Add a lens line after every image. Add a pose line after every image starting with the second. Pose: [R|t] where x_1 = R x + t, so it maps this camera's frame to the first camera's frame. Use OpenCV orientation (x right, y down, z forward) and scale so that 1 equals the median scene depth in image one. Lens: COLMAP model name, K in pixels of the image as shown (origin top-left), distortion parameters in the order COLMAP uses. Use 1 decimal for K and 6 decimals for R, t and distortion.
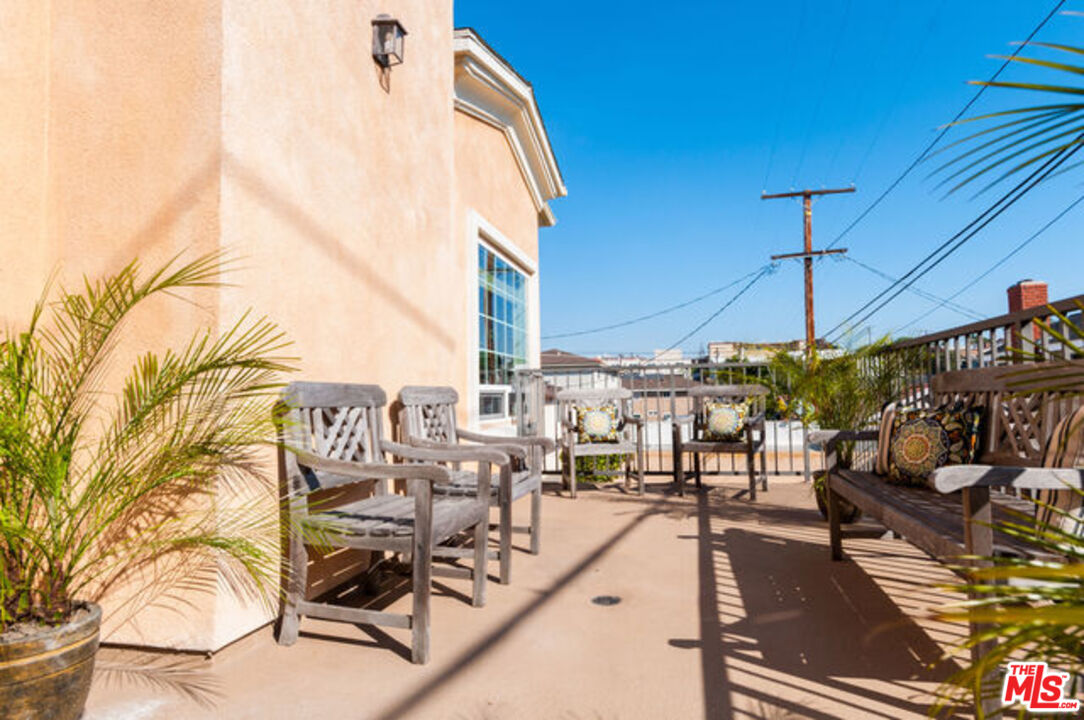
lens RADIAL K [[647.9, 0, 542.5], [0, 647.9, 389.8], [0, 0, 1]] dist [-0.001724, -0.000246]
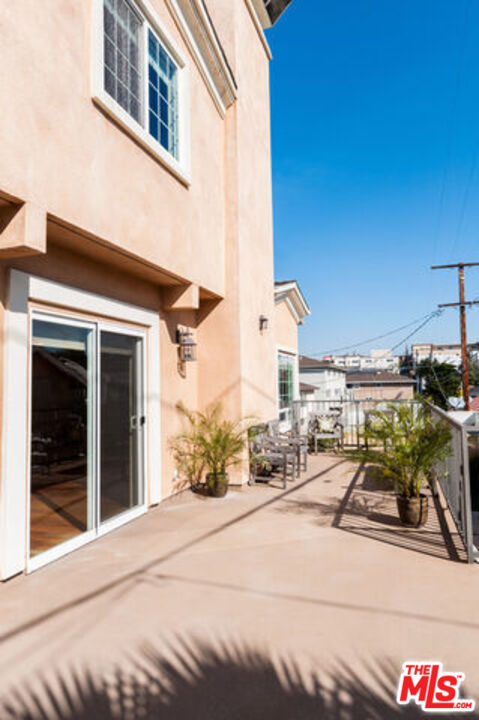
lens RADIAL K [[475.6, 0, 237.5], [0, 475.6, 353.8], [0, 0, 1]] dist [-0.009154, -0.000258]
pose [[0.994407, -0.006466, -0.105420, -0.060990], [0.001131, 0.998719, -0.050595, -0.137404], [0.105612, 0.050193, 0.993140, -0.912454]]
